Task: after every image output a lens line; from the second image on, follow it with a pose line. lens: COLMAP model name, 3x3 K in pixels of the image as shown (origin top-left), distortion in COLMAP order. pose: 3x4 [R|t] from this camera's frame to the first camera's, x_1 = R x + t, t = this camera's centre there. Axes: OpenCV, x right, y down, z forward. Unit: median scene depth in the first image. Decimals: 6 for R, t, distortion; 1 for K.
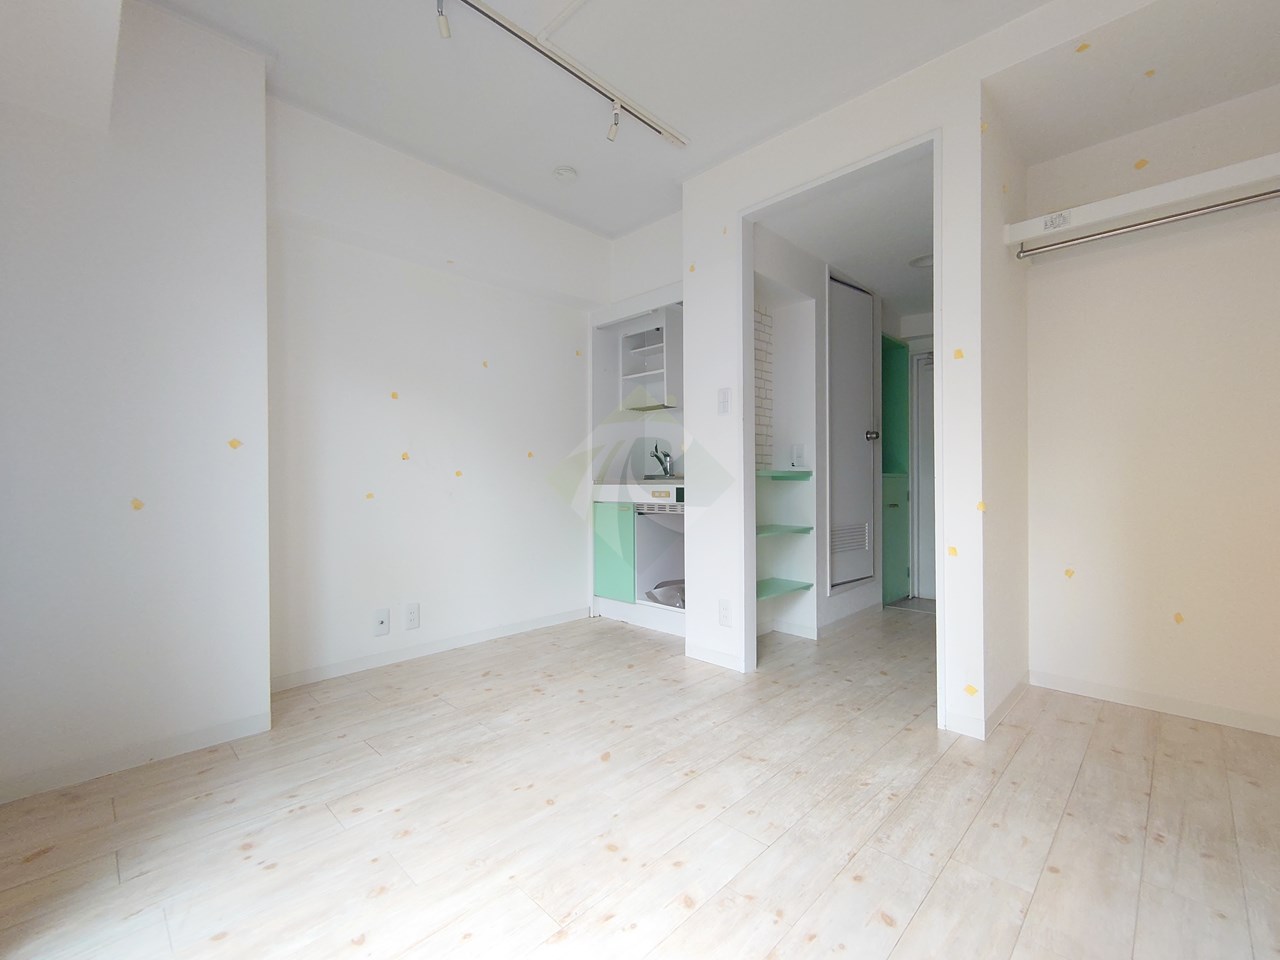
lens RADIAL K [[546.3, 0, 640.0], [0, 546.3, 480.0], [0, 0, 1]] dist [0.002816, -0.001750]
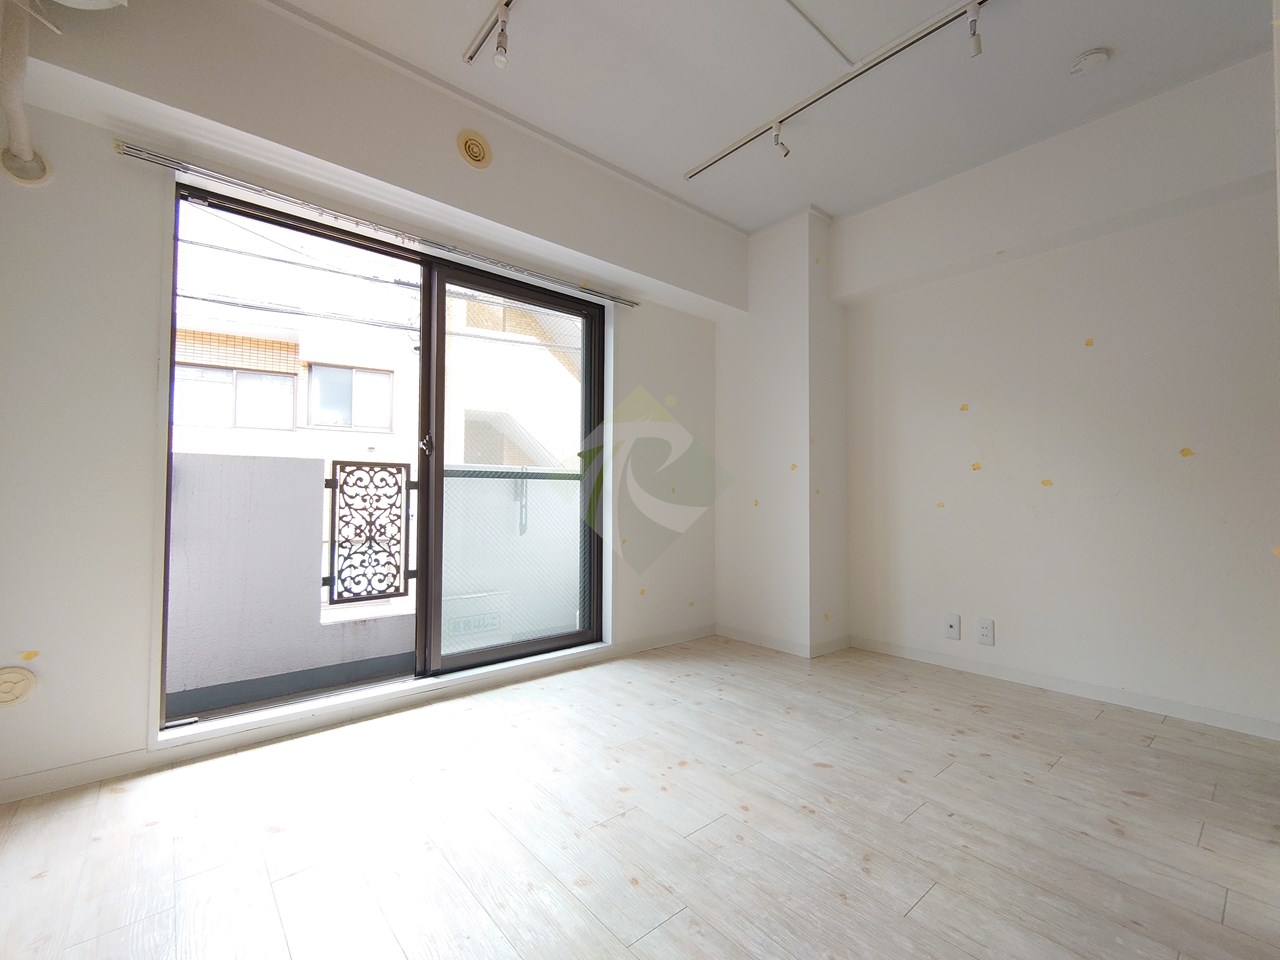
lens RADIAL K [[546.3, 0, 640.0], [0, 546.3, 480.0], [0, 0, 1]] dist [0.002816, -0.001750]
pose [[-0.071634, -0.025071, -0.997116, 0.854088], [-0.008071, 0.999666, -0.024556, 0.014285], [0.997398, 0.006289, -0.071813, 0.654239]]
